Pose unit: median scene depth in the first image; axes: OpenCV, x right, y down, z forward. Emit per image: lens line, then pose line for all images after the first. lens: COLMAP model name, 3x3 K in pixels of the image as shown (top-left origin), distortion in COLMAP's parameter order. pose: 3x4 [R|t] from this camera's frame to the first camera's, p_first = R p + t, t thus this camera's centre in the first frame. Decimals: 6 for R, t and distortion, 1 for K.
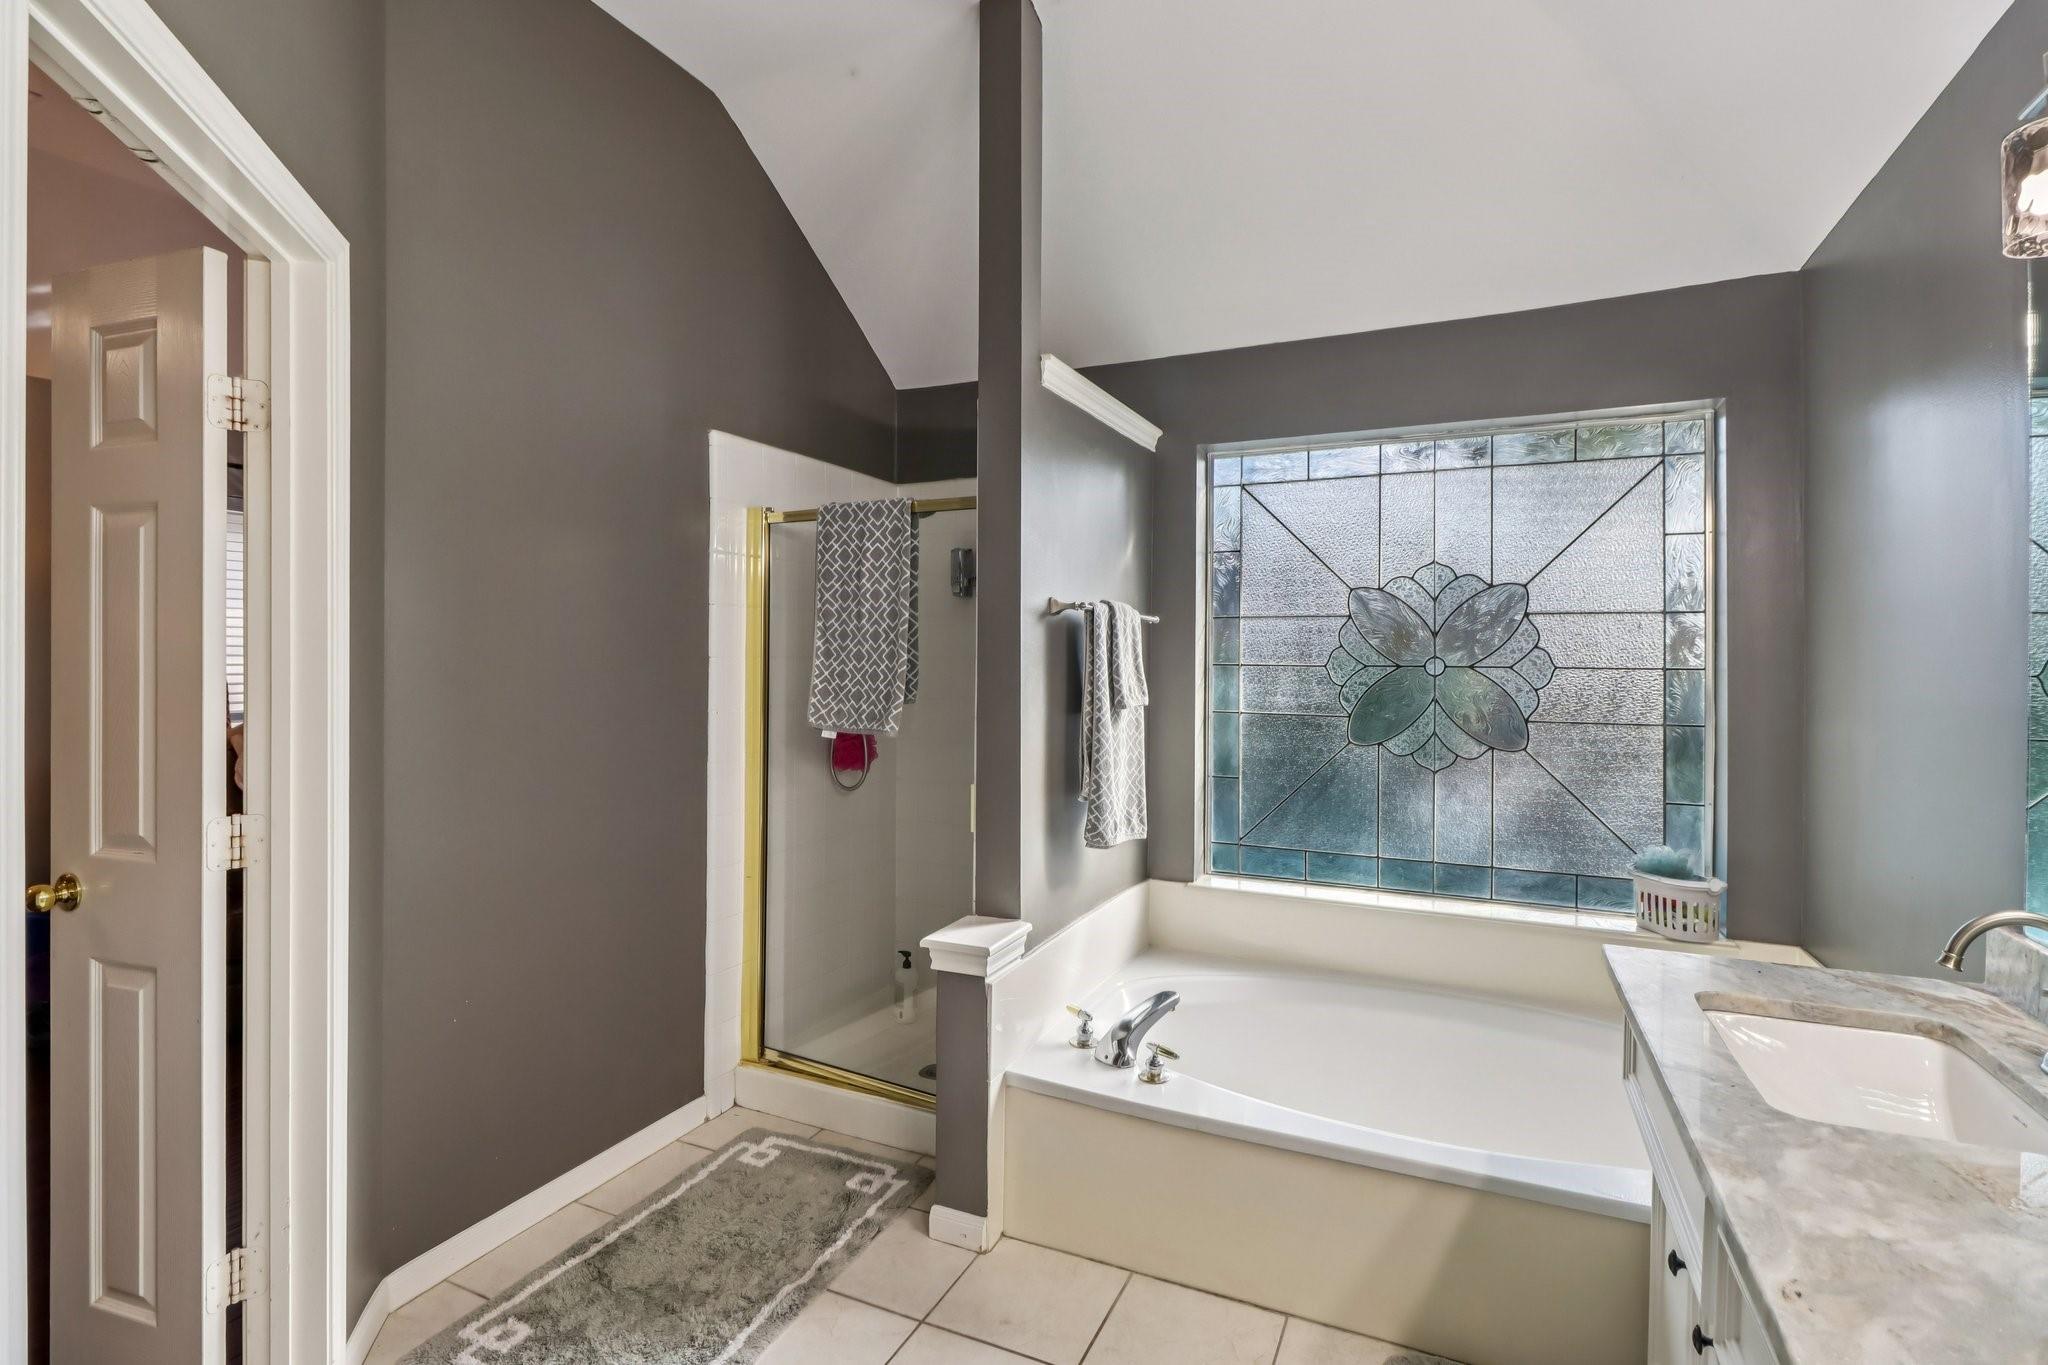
lens RADIAL K [[968.3, 0, 1010.2], [0, 968.3, 664.6], [0, 0, 1]] dist [-0.010235, -0.005413]
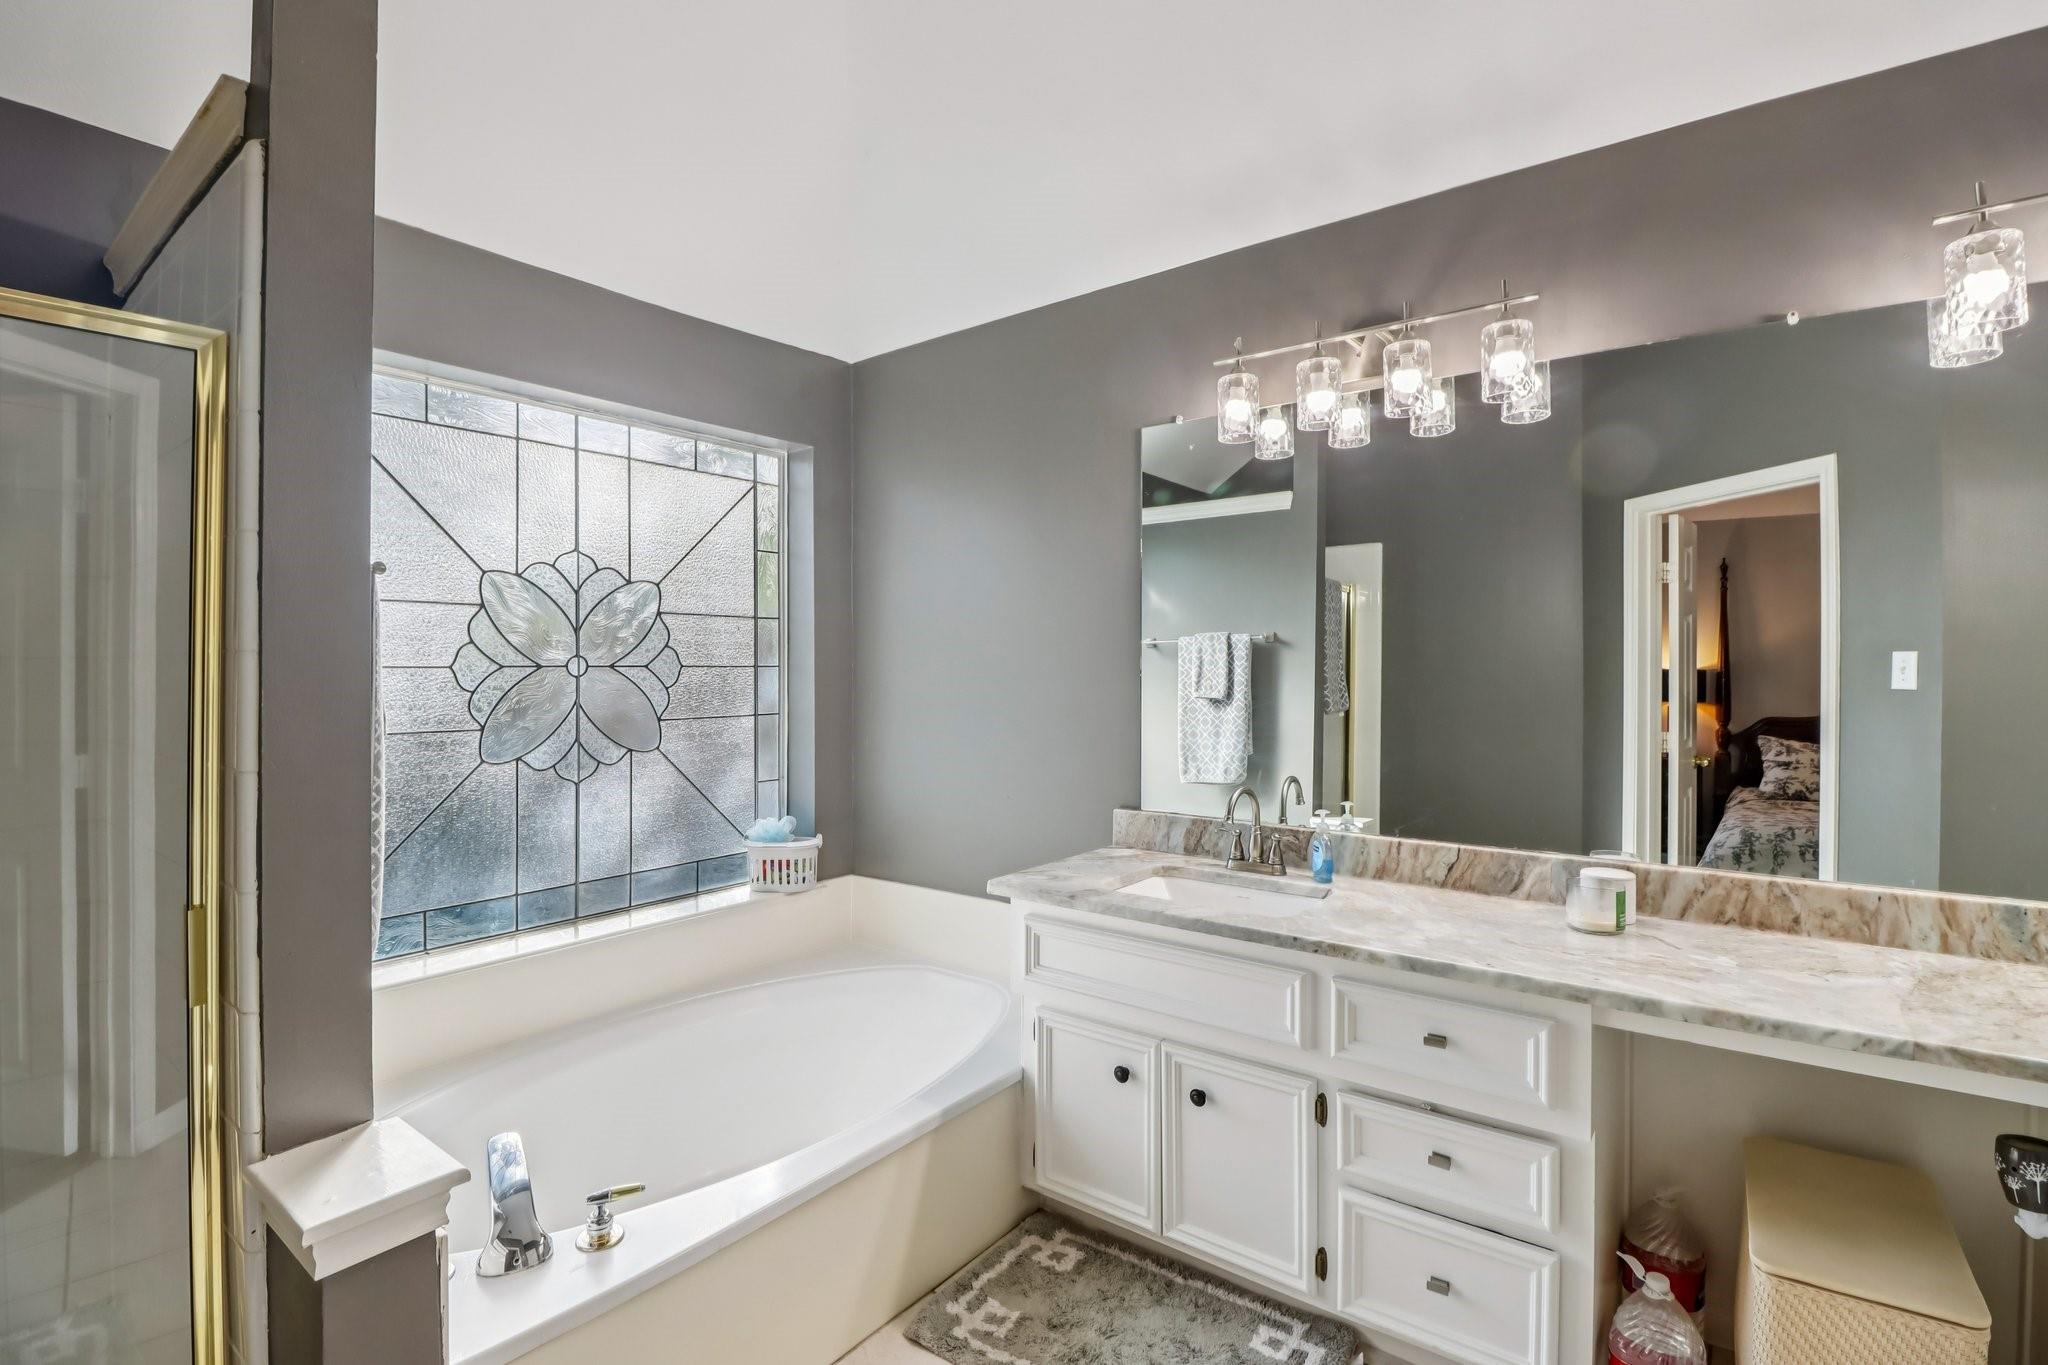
lens RADIAL K [[968.3, 0, 1018.5], [0, 968.3, 673.5], [0, 0, 1]] dist [-0.010235, -0.005413]
pose [[0.202123, -0.015356, 0.979240, -0.369661], [0.012732, 0.999834, 0.013051, 0.002422], [-0.979277, 0.009830, 0.202285, 0.424235]]
